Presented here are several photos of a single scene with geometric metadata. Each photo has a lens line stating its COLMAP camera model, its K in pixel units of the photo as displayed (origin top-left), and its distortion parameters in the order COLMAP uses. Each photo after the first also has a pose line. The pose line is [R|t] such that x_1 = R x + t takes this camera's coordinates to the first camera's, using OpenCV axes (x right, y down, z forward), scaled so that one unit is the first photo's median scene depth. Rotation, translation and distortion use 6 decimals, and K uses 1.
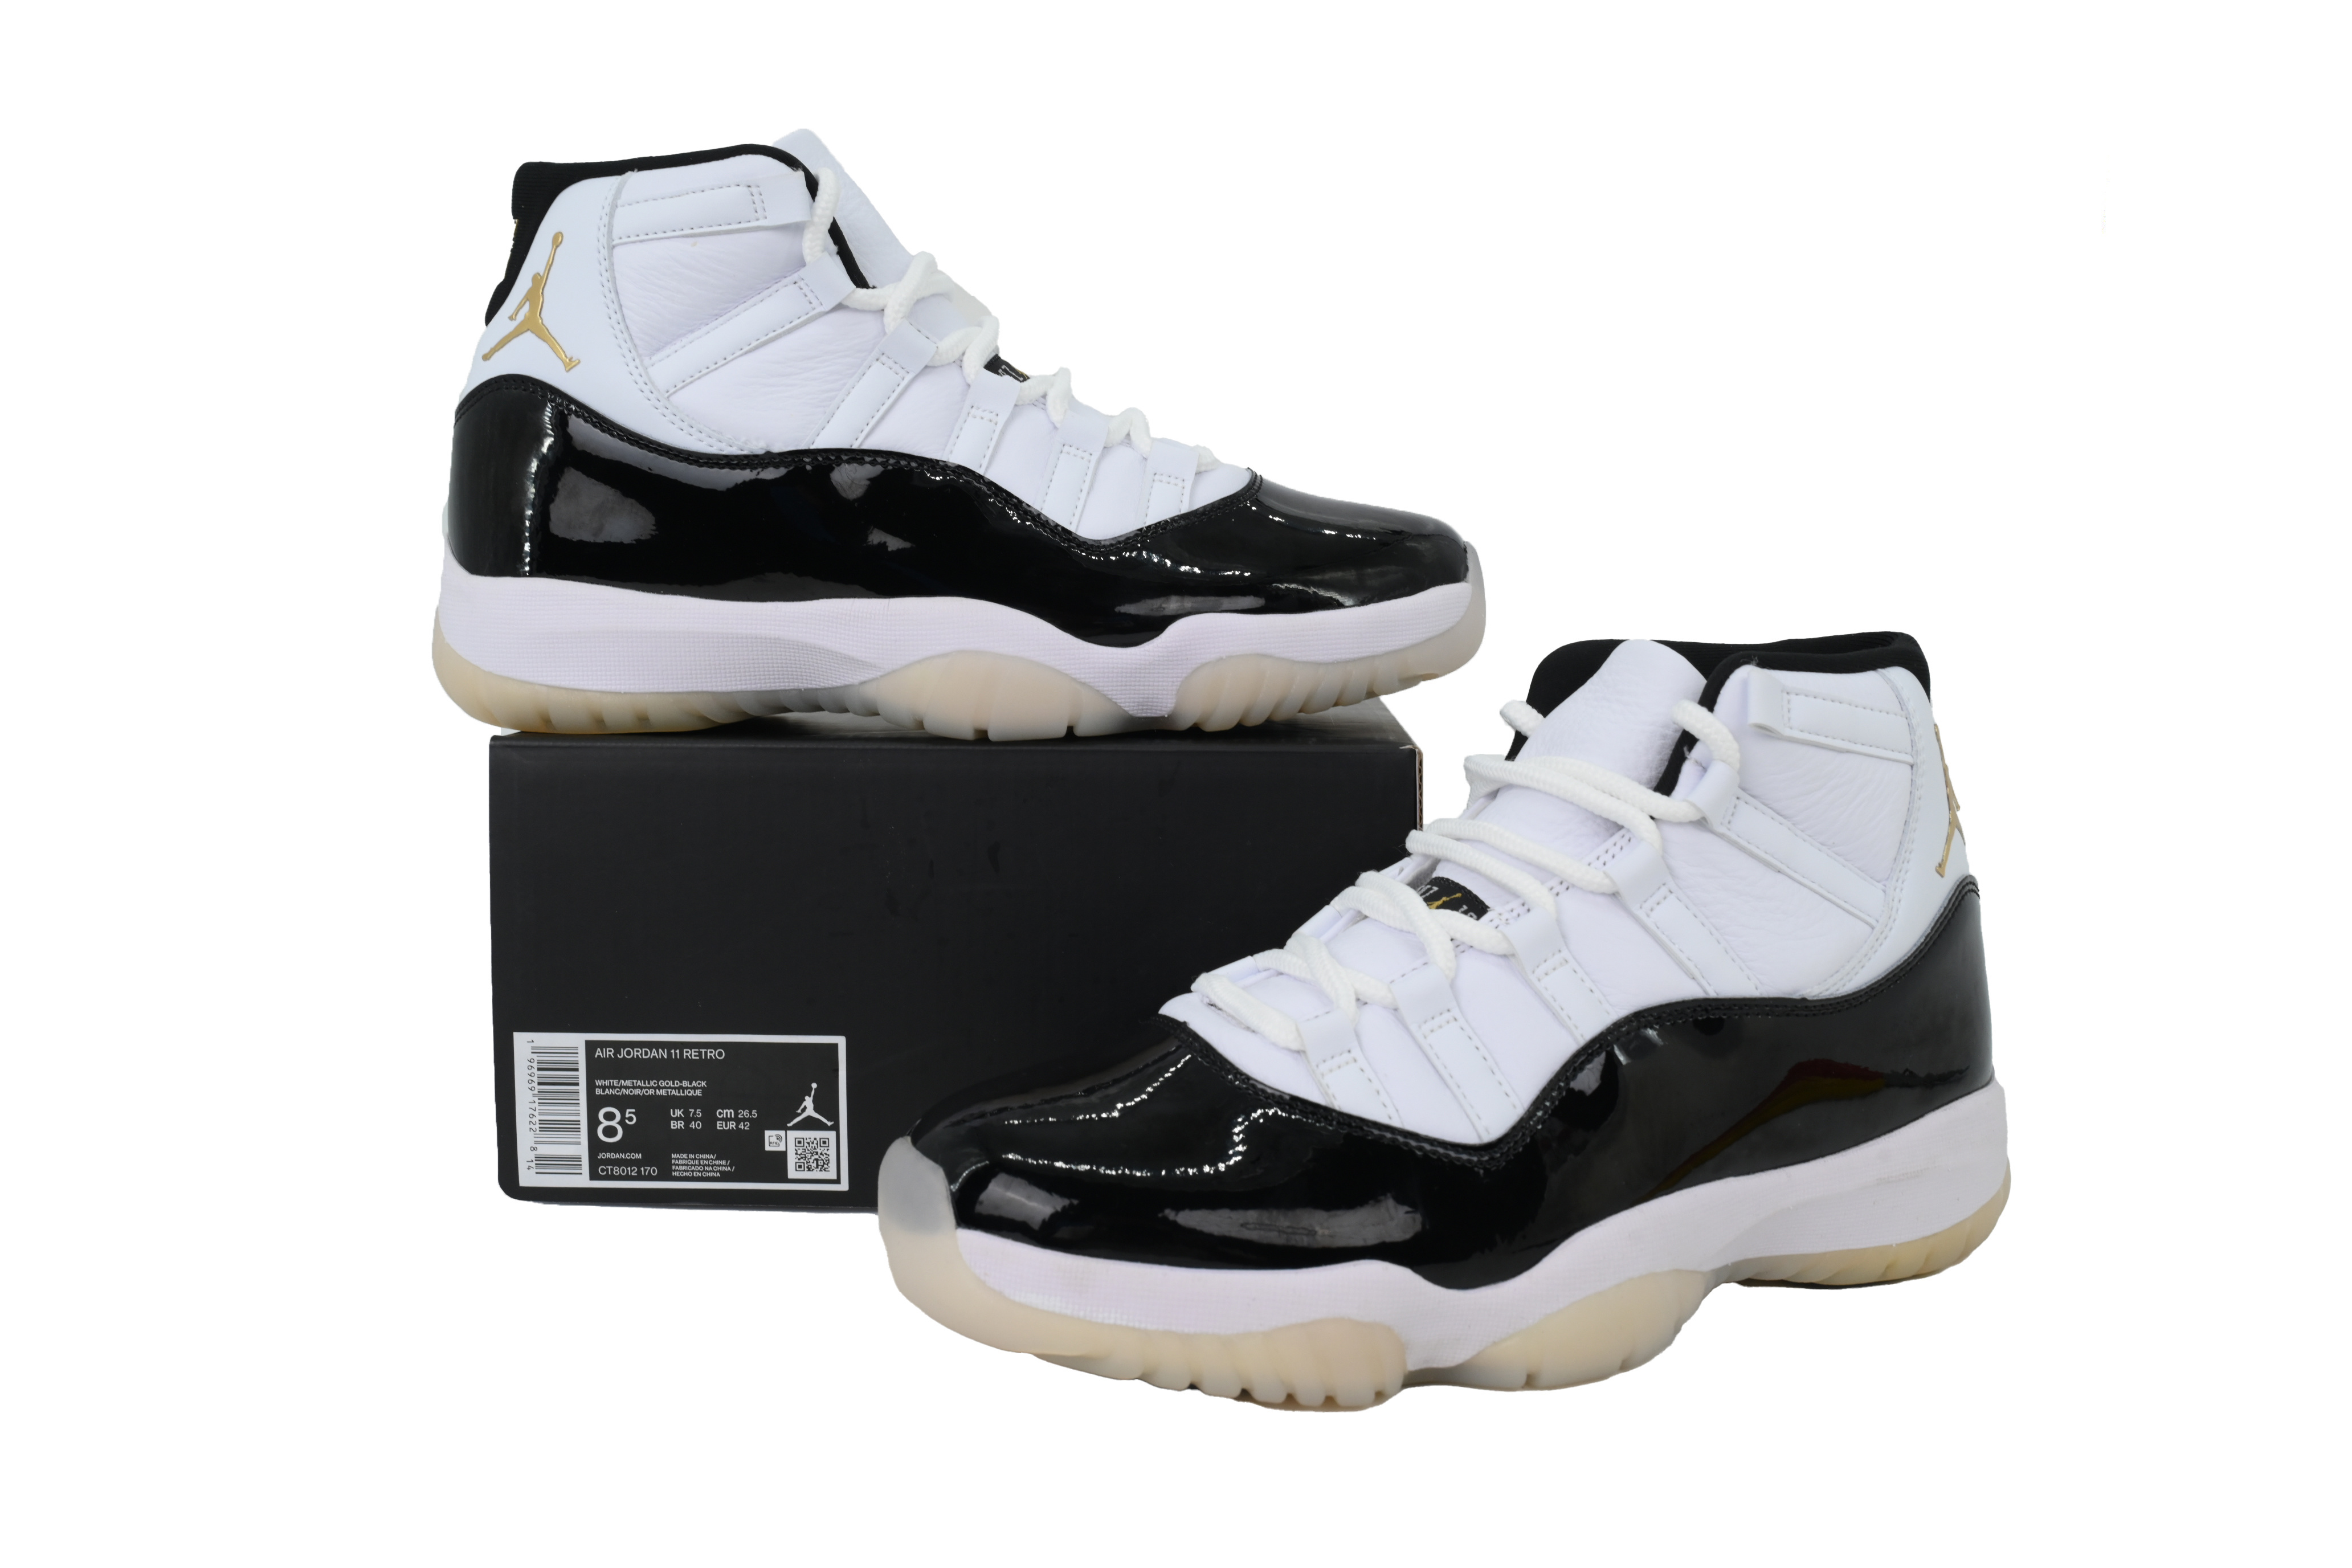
lens RADIAL K [[2059.2, 0, 1176.0], [0, 2059.2, 784.0], [0, 0, 1]] dist [0.002494, 0.000114]
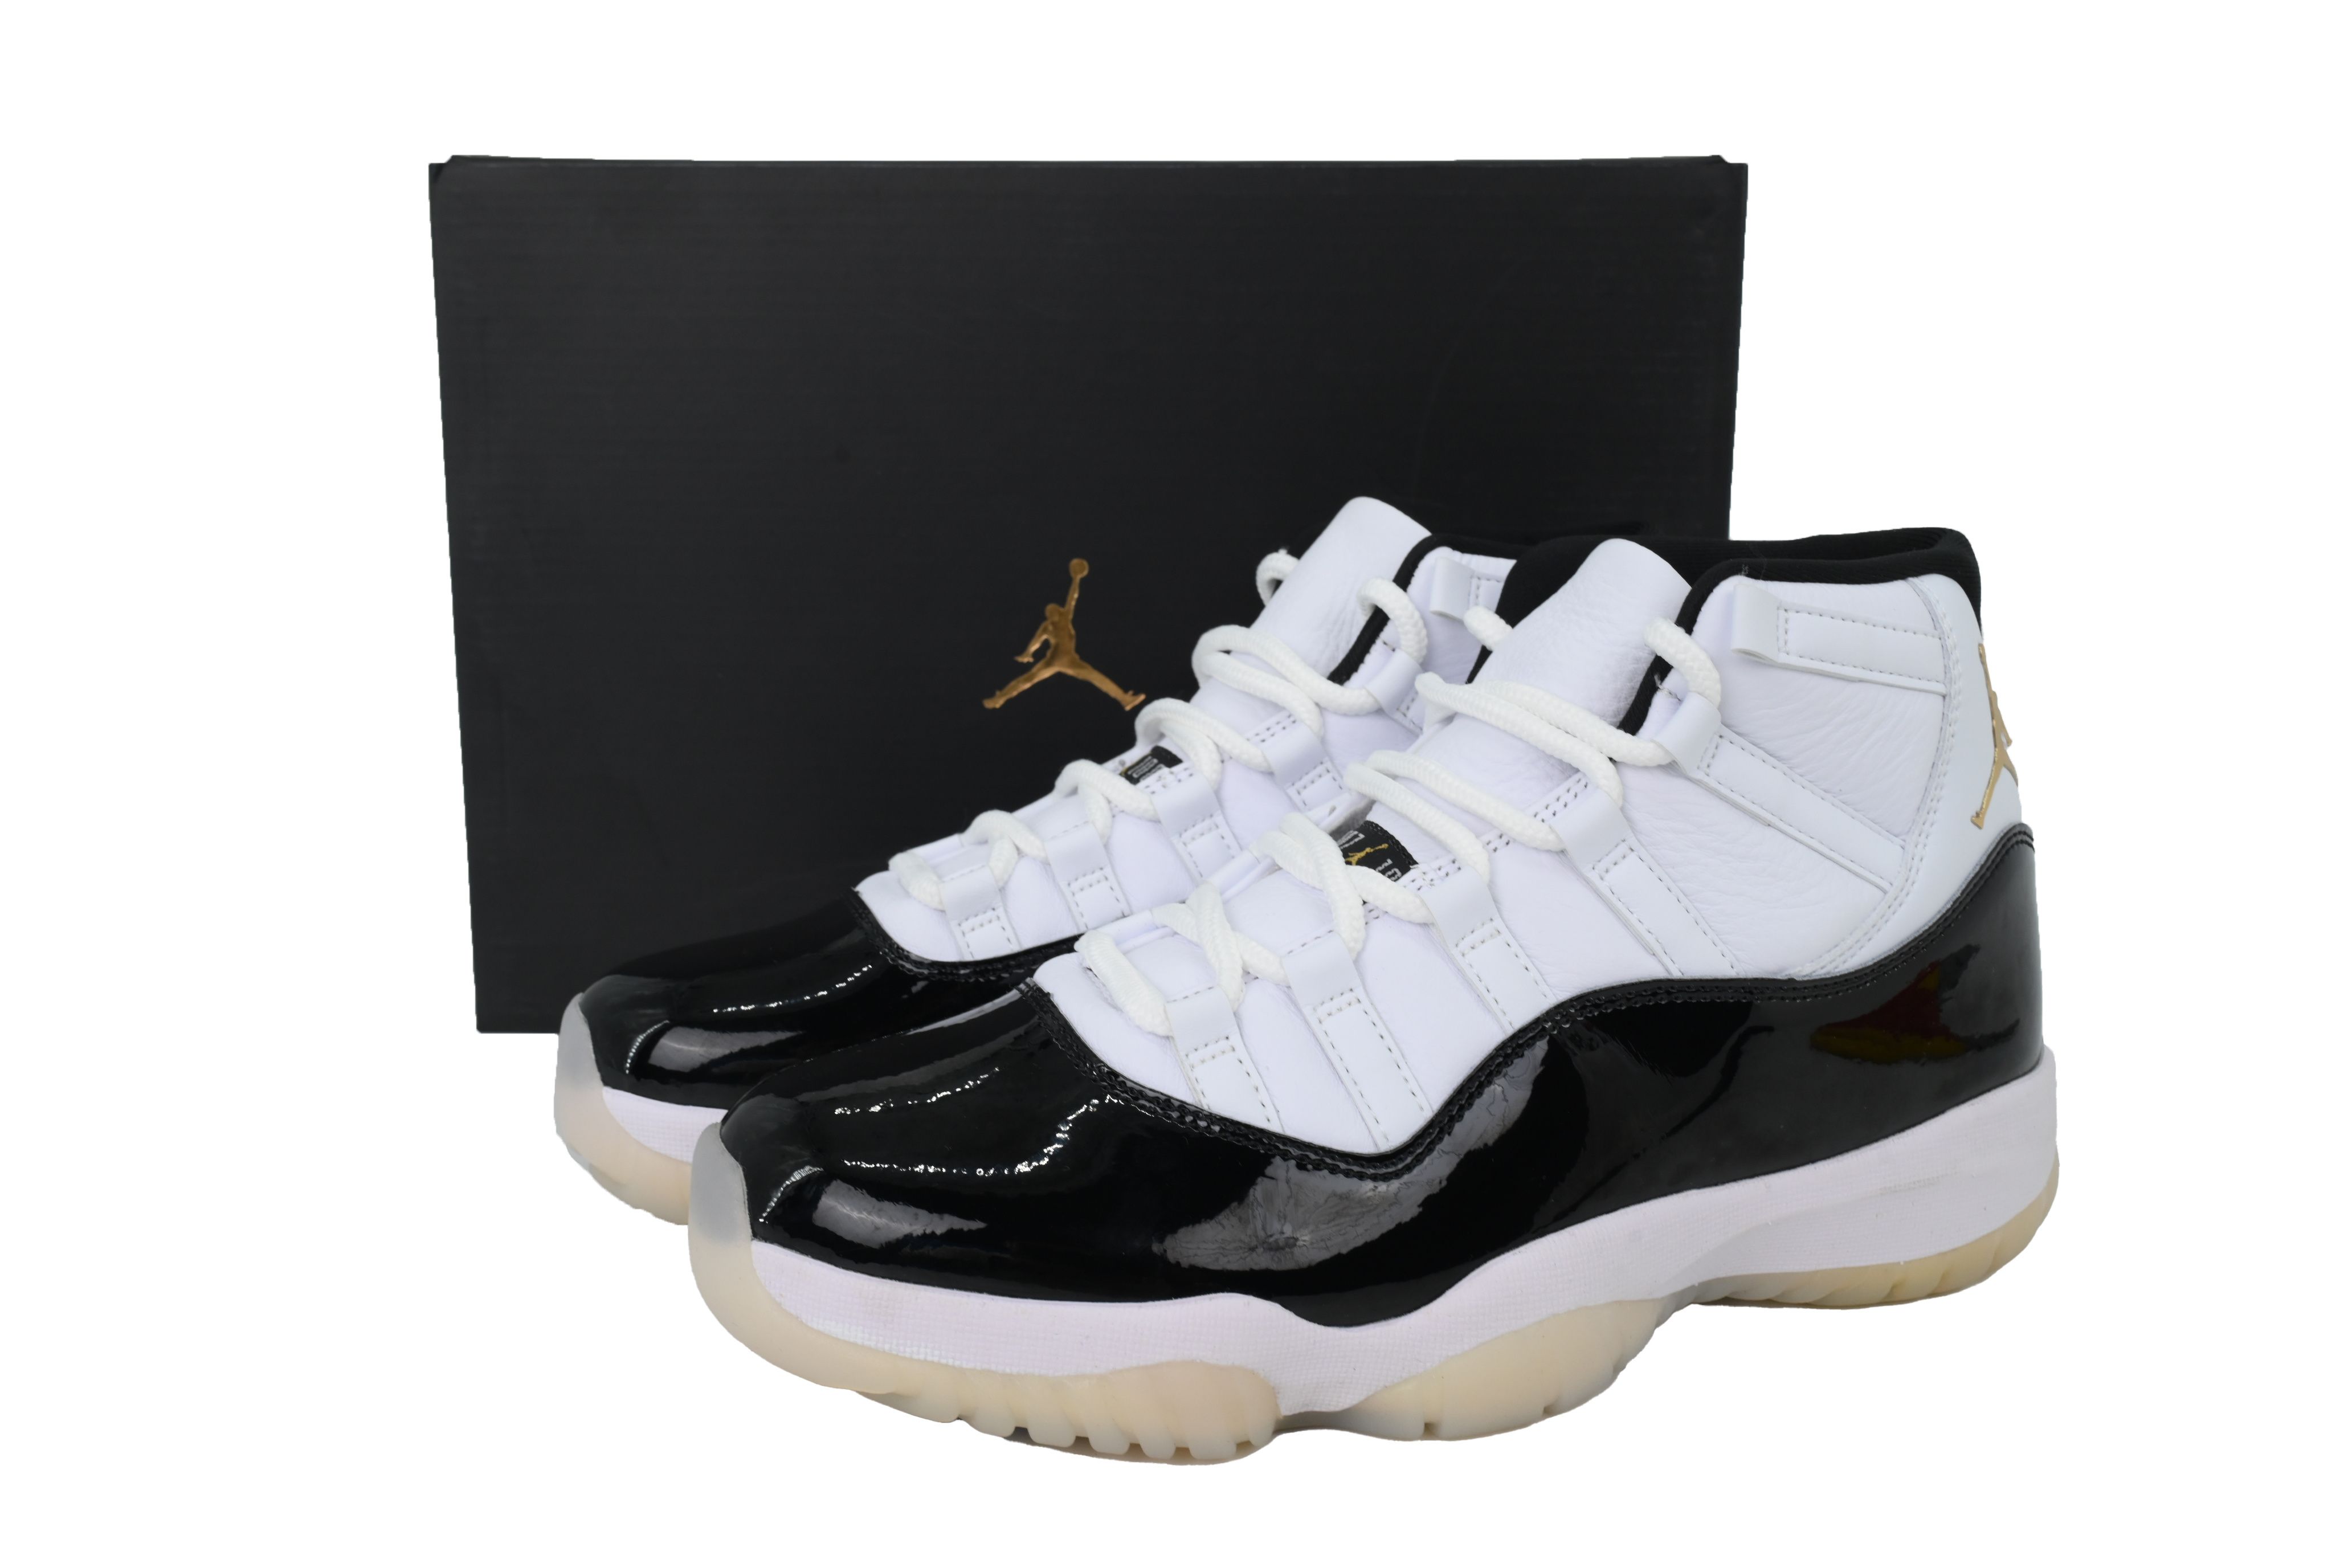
lens RADIAL K [[2059.2, 0, 1176.0], [0, 2059.2, 784.0], [0, 0, 1]] dist [0.002494, 0.000114]
pose [[0.996751, 0.013753, -0.079365, 0.121770], [-0.007688, 0.997062, 0.076218, -0.036320], [0.080180, -0.075360, 0.993928, 0.157065]]
